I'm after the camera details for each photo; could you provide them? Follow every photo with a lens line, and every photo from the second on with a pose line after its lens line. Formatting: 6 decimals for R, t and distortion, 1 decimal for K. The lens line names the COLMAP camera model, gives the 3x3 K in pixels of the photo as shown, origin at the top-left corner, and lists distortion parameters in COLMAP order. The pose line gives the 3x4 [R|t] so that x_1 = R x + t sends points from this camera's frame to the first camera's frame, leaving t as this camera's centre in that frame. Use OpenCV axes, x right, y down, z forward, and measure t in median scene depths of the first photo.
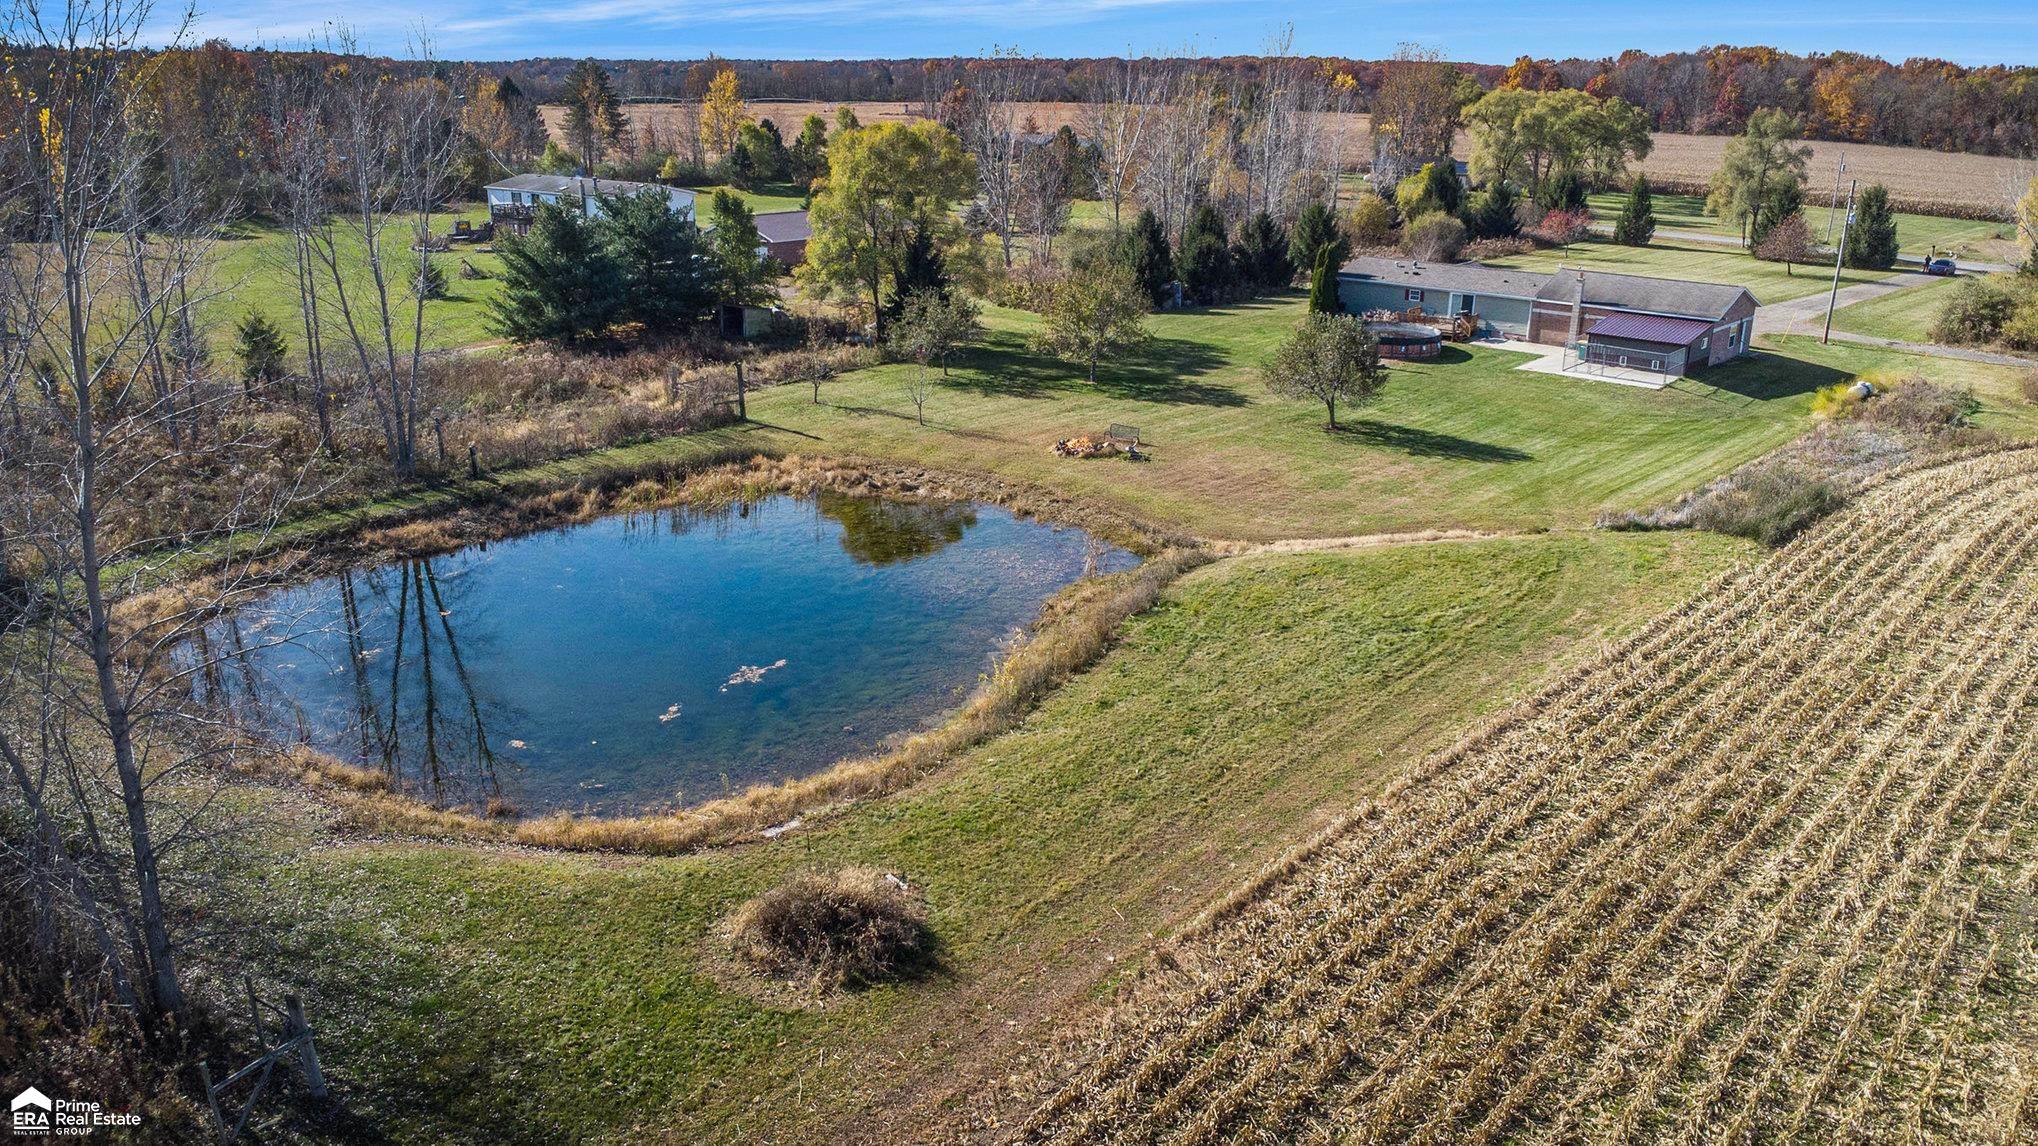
lens RADIAL K [[1570.1, 0, 1019.0], [0, 1570.1, 573.0], [0, 0, 1]] dist [0.046254, -0.068585]
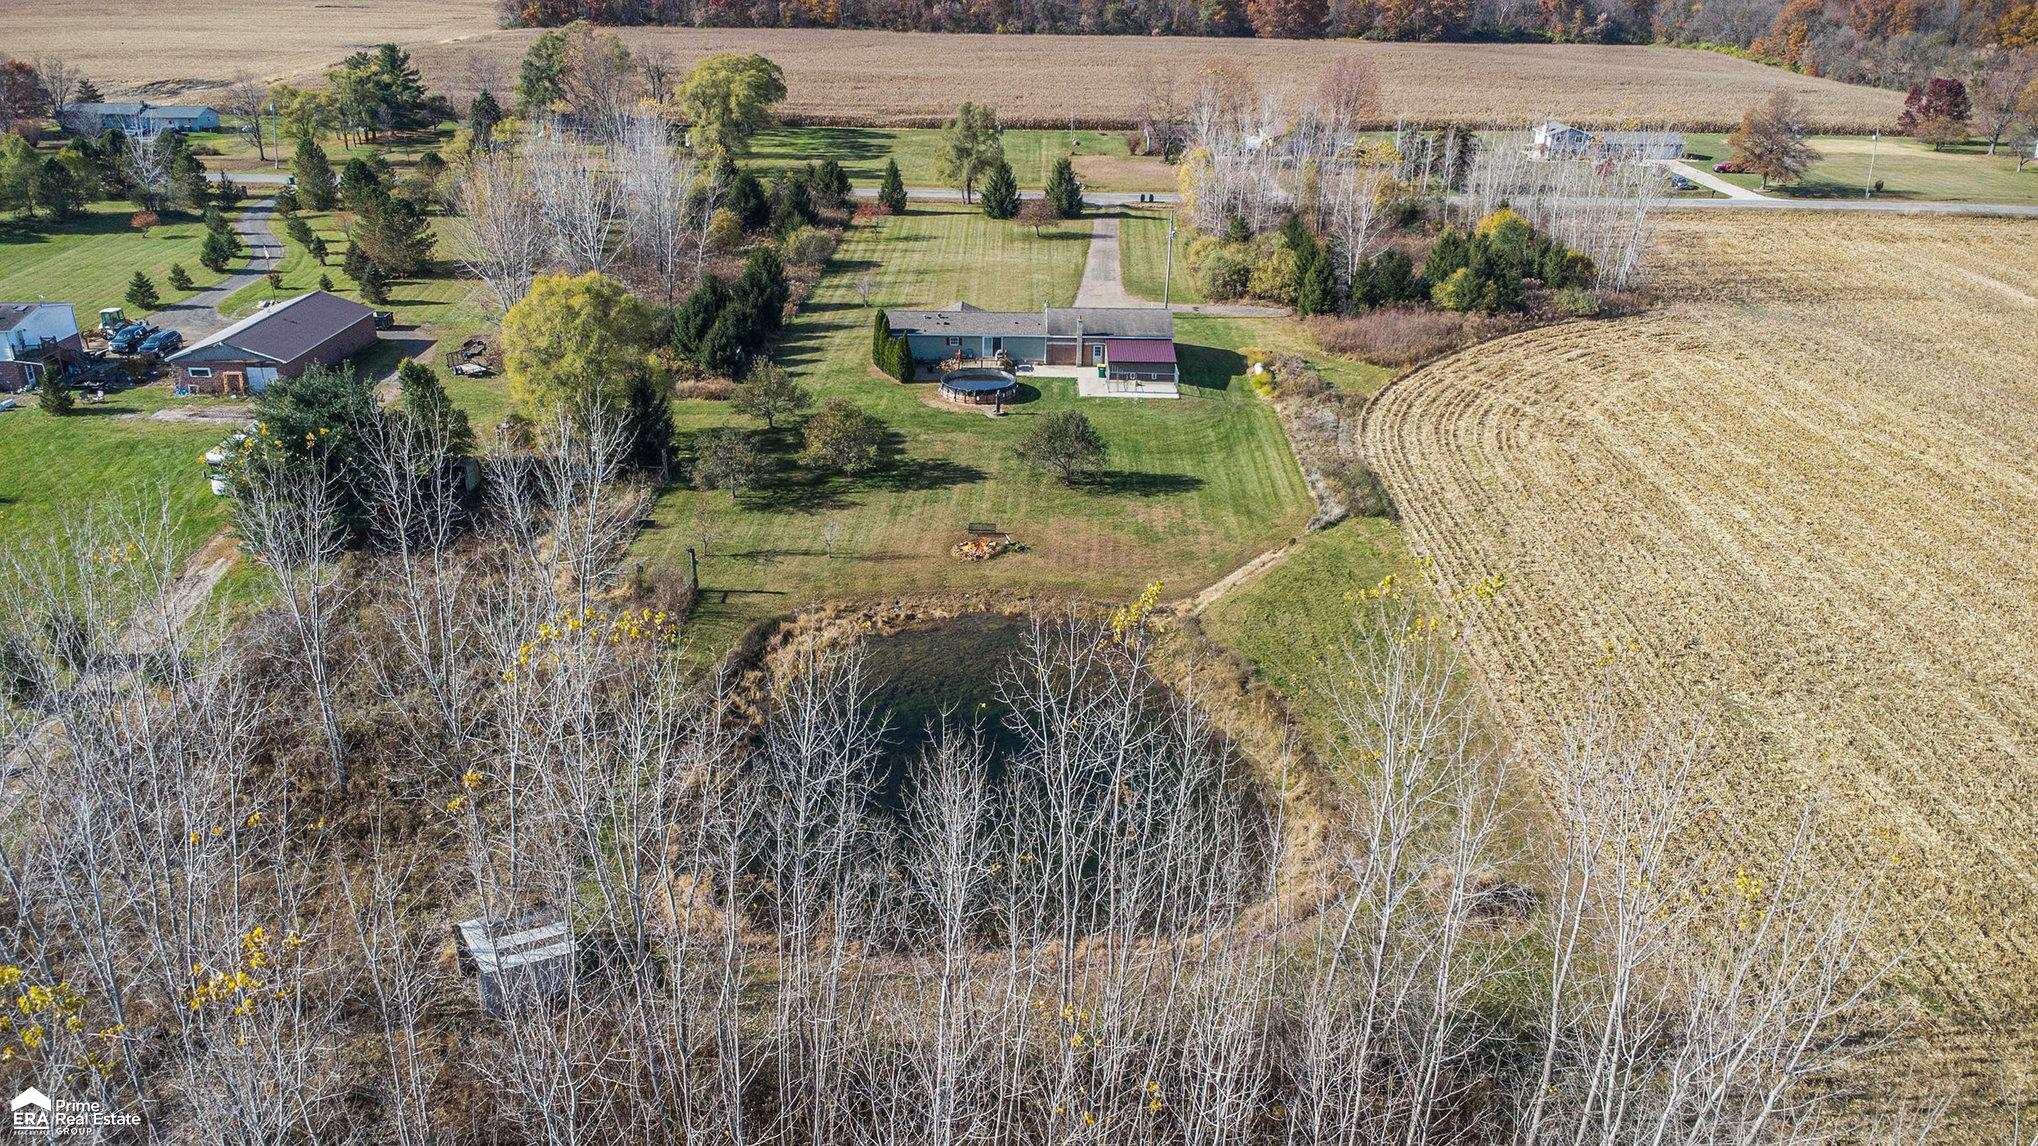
lens RADIAL K [[1570.1, 0, 1019.0], [0, 1570.1, 573.0], [0, 0, 1]] dist [0.046254, -0.068585]
pose [[0.782435, -0.267852, 0.562184, -0.326362], [0.210781, 0.963396, 0.165648, -0.124663], [-0.585975, -0.011111, 0.810253, -0.077380]]
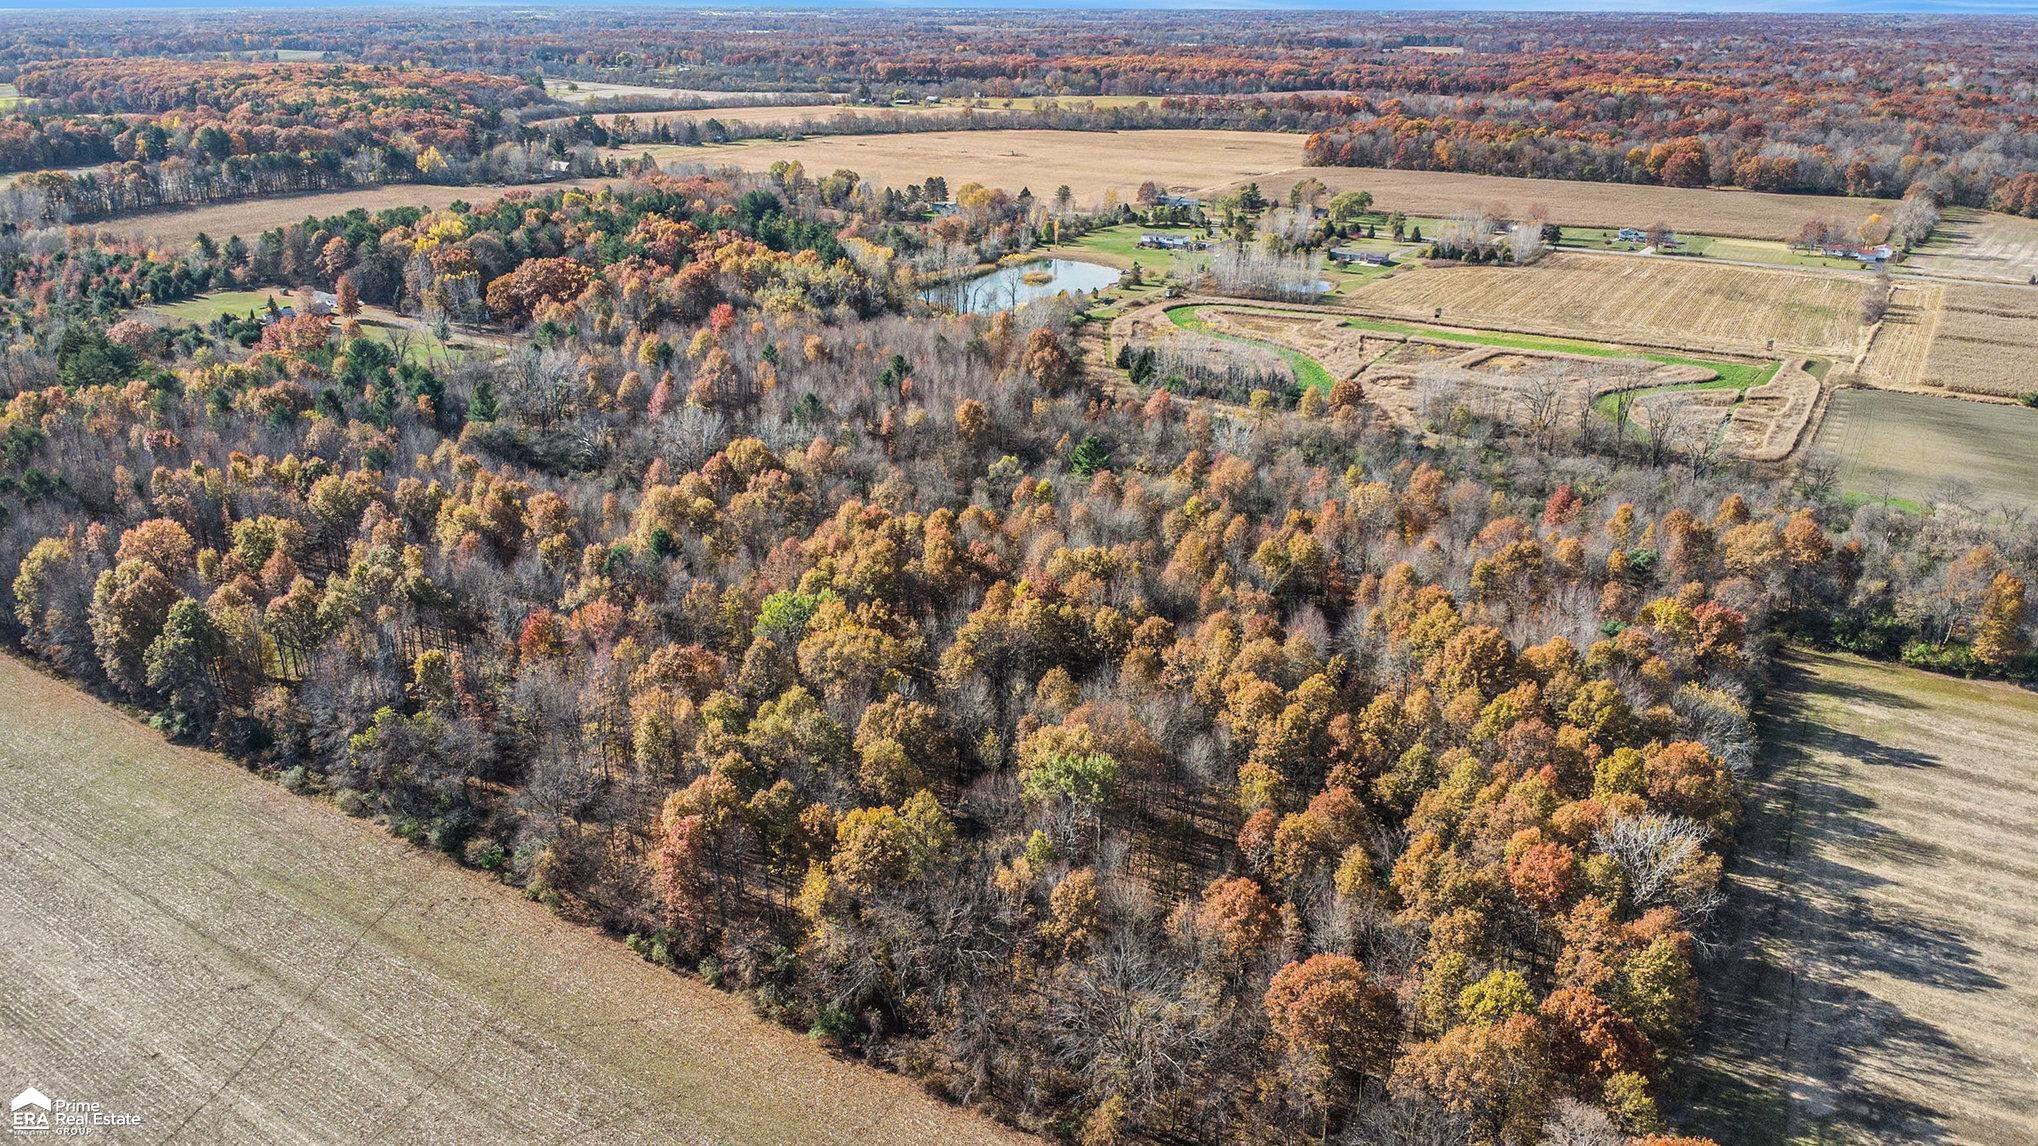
lens RADIAL K [[1570.1, 0, 1019.0], [0, 1570.1, 573.0], [0, 0, 1]] dist [0.046254, -0.068585]
pose [[0.986011, -0.084292, 0.143797, -1.446549], [0.078324, 0.995834, 0.046685, 0.496059], [-0.147133, -0.034769, 0.988505, -3.616103]]
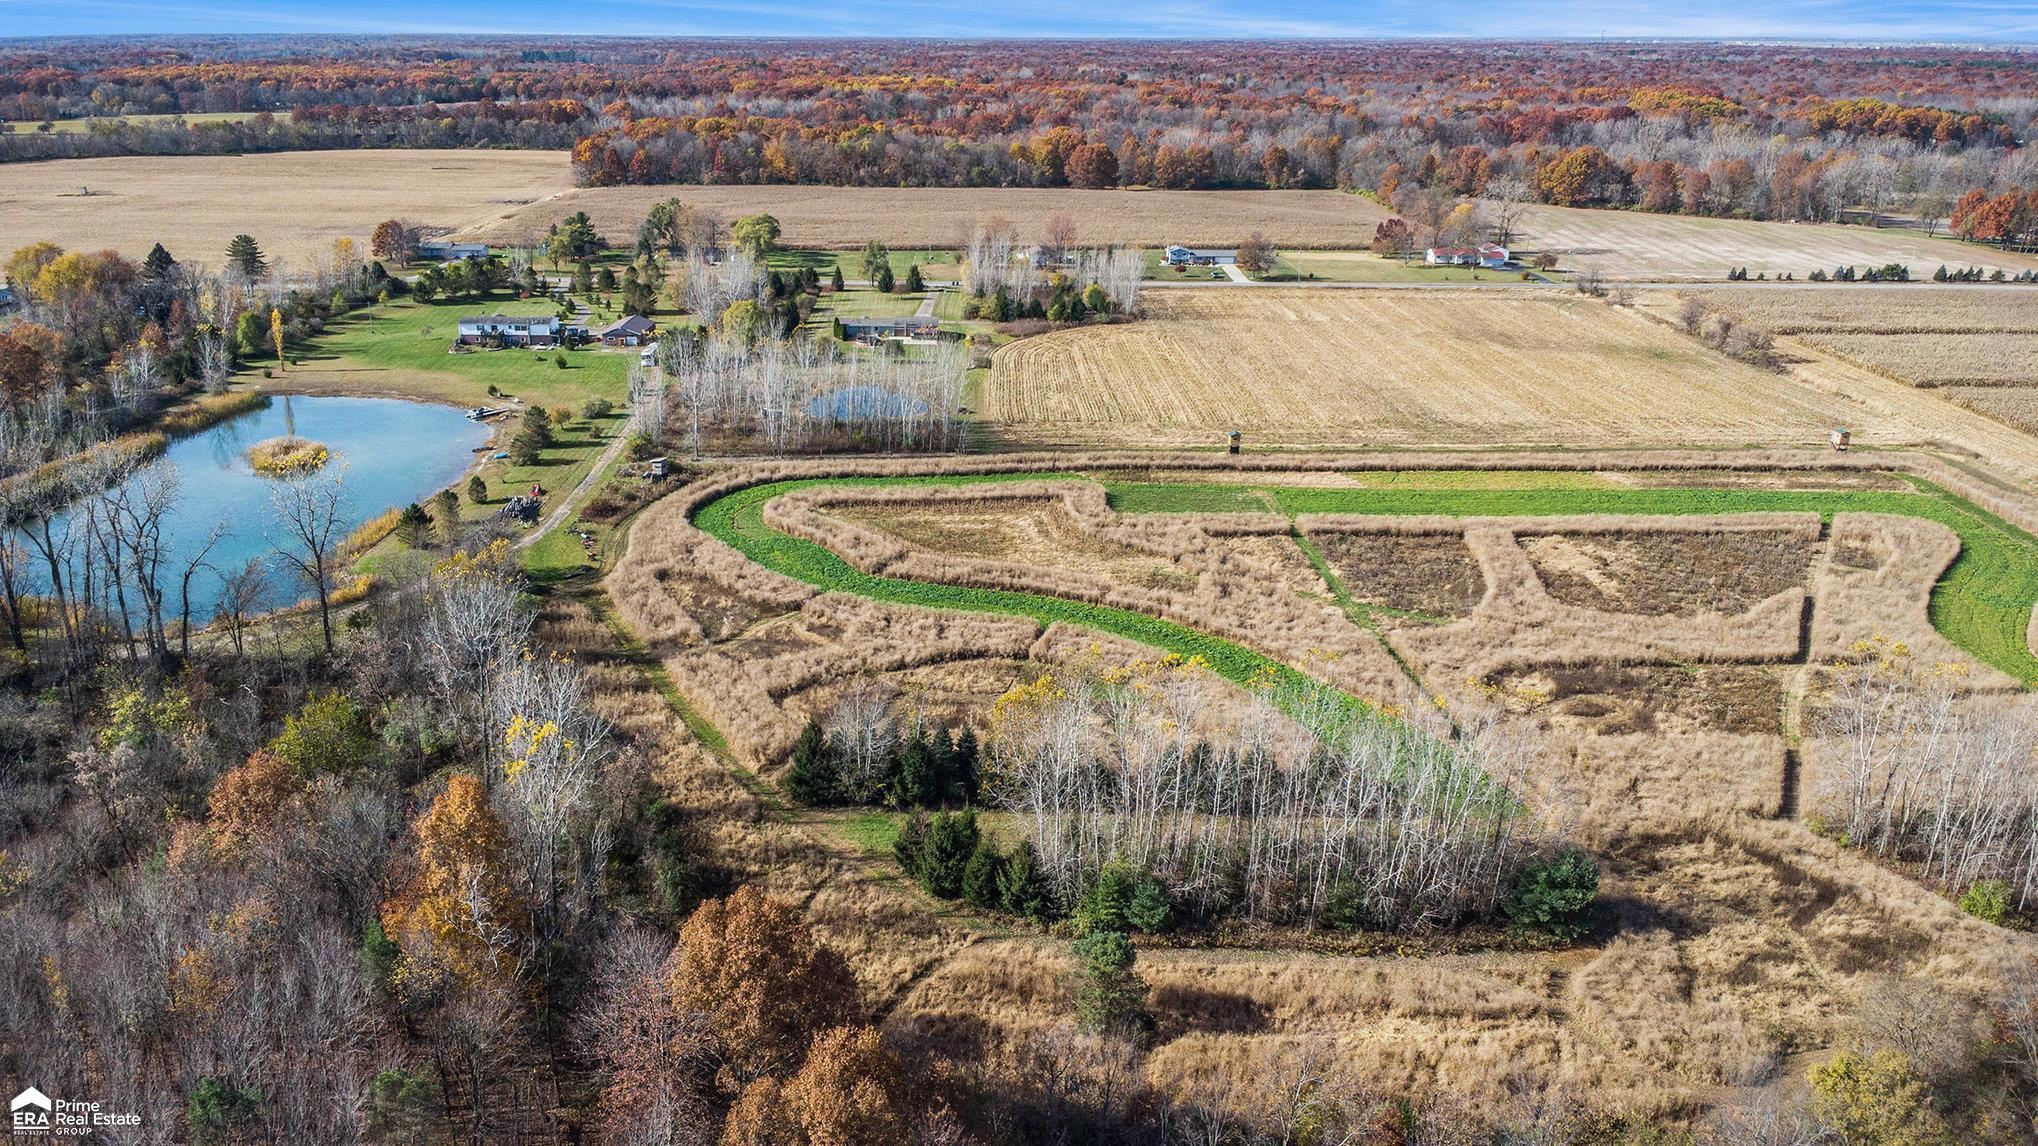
lens RADIAL K [[1548.1, 0, 1009.0], [0, 1548.1, 630.2], [0, 0, 1]] dist [0.038535, -0.074503]
pose [[0.759722, -0.264721, 0.593924, -1.209133], [0.222904, 0.964061, 0.144567, 0.040768], [-0.610849, 0.022558, 0.791426, -1.381770]]
